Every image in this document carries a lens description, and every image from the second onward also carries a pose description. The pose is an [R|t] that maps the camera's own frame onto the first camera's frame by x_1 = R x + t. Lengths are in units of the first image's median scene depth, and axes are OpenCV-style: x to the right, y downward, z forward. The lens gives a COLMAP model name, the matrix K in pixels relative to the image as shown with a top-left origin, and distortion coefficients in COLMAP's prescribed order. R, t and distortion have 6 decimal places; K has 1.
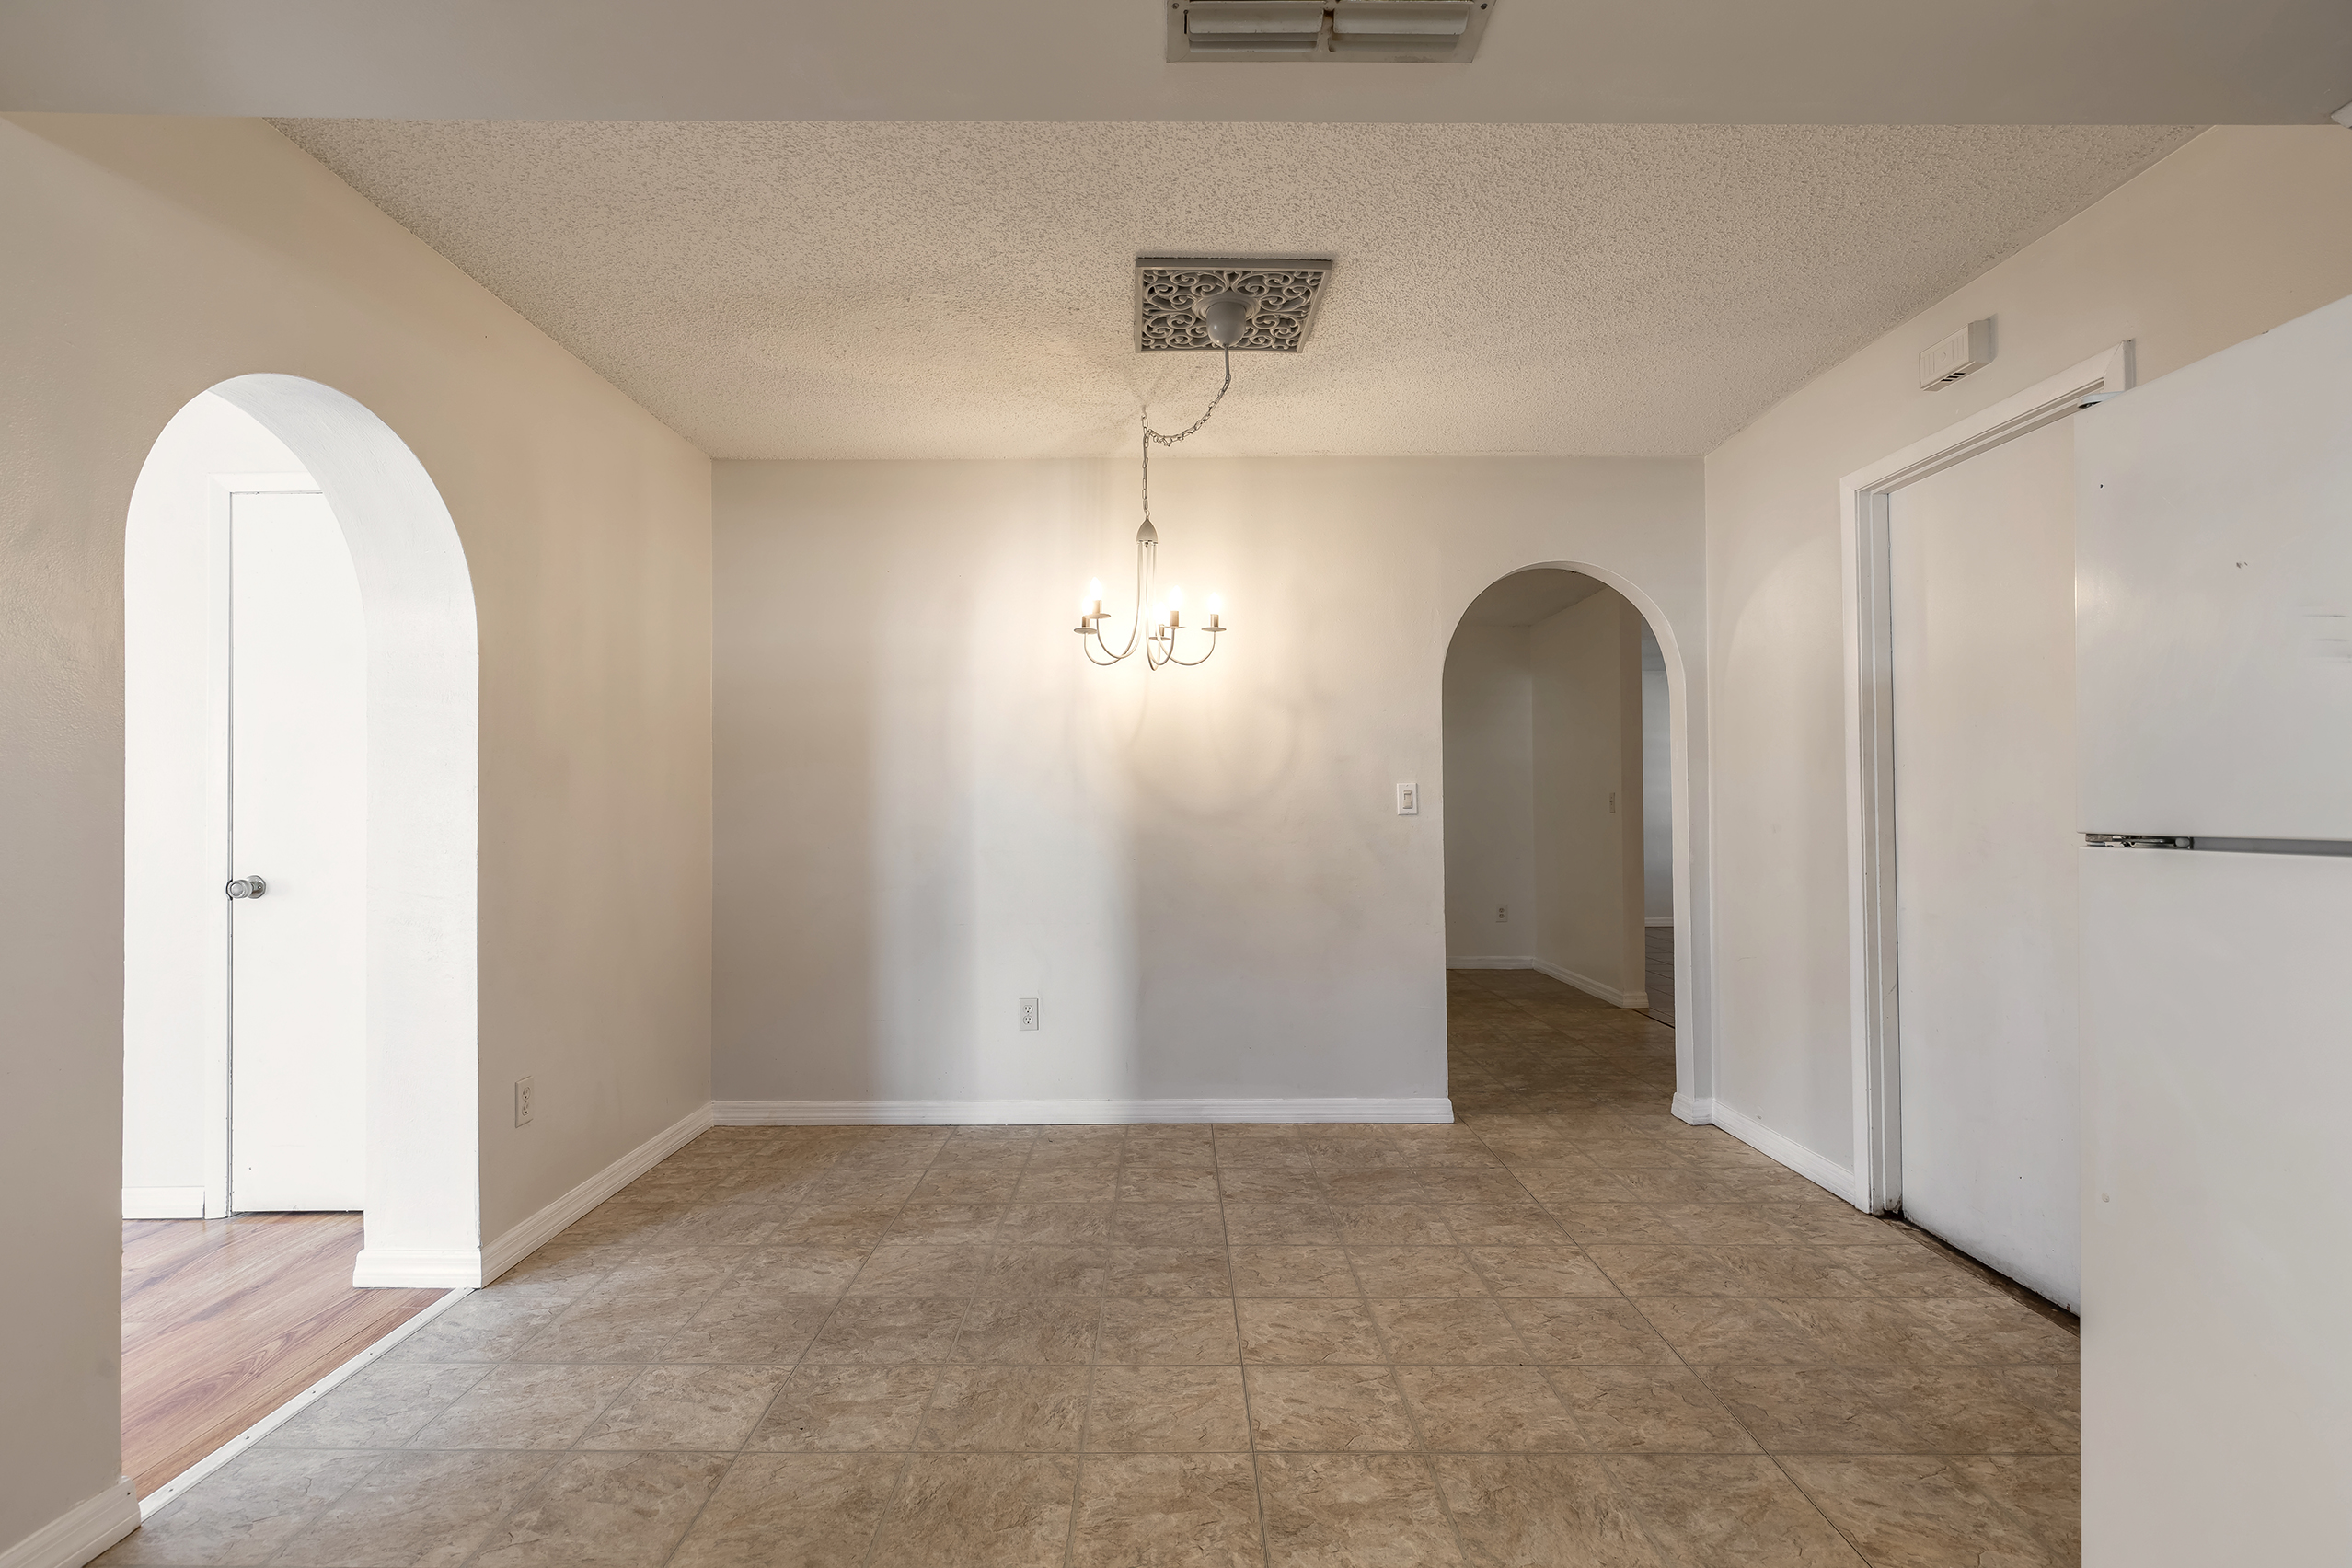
lens RADIAL K [[1097.5, 0, 1173.4], [0, 1097.5, 794.2], [0, 0, 1]] dist [-0.000639, -0.001892]
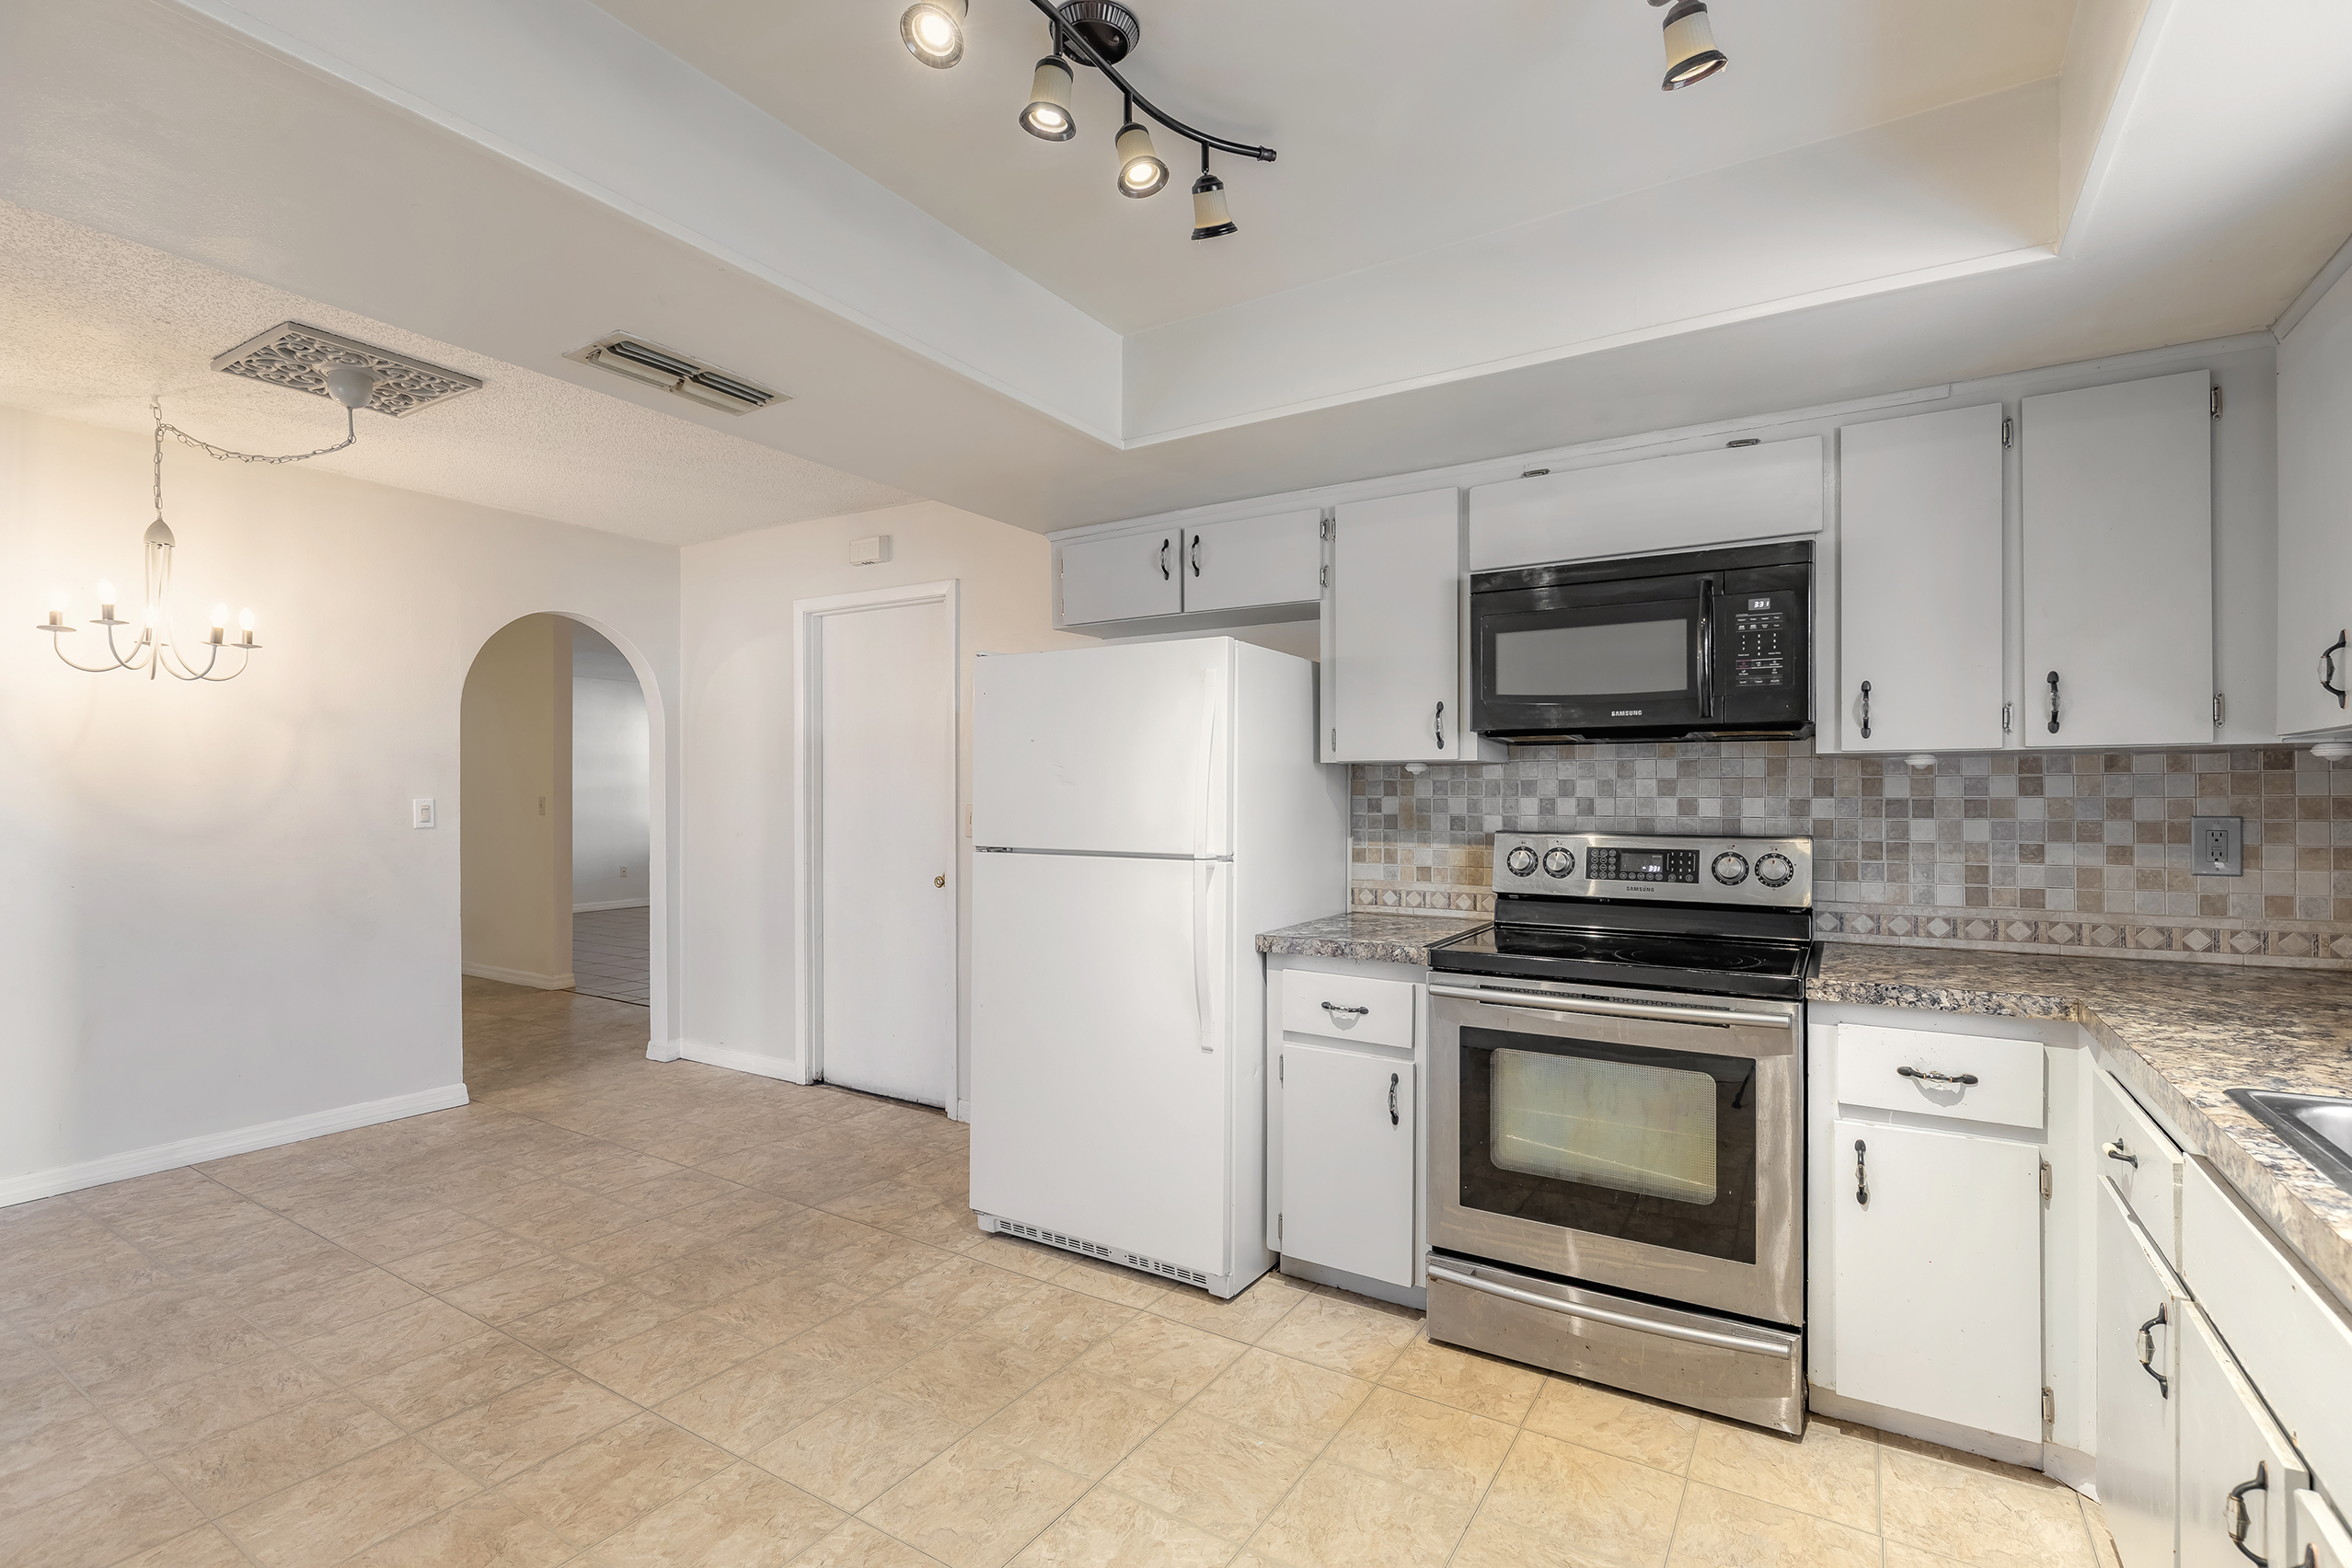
lens RADIAL K [[1090.1, 0, 1165.2], [0, 1090.1, 792.8], [0, 0, 1]] dist [-0.001654, -0.000174]
pose [[0.538846, 0.004036, 0.842395, -0.458353], [-0.014721, 0.999881, 0.004626, -0.049236], [-0.842276, -0.014894, 0.538841, -0.290048]]
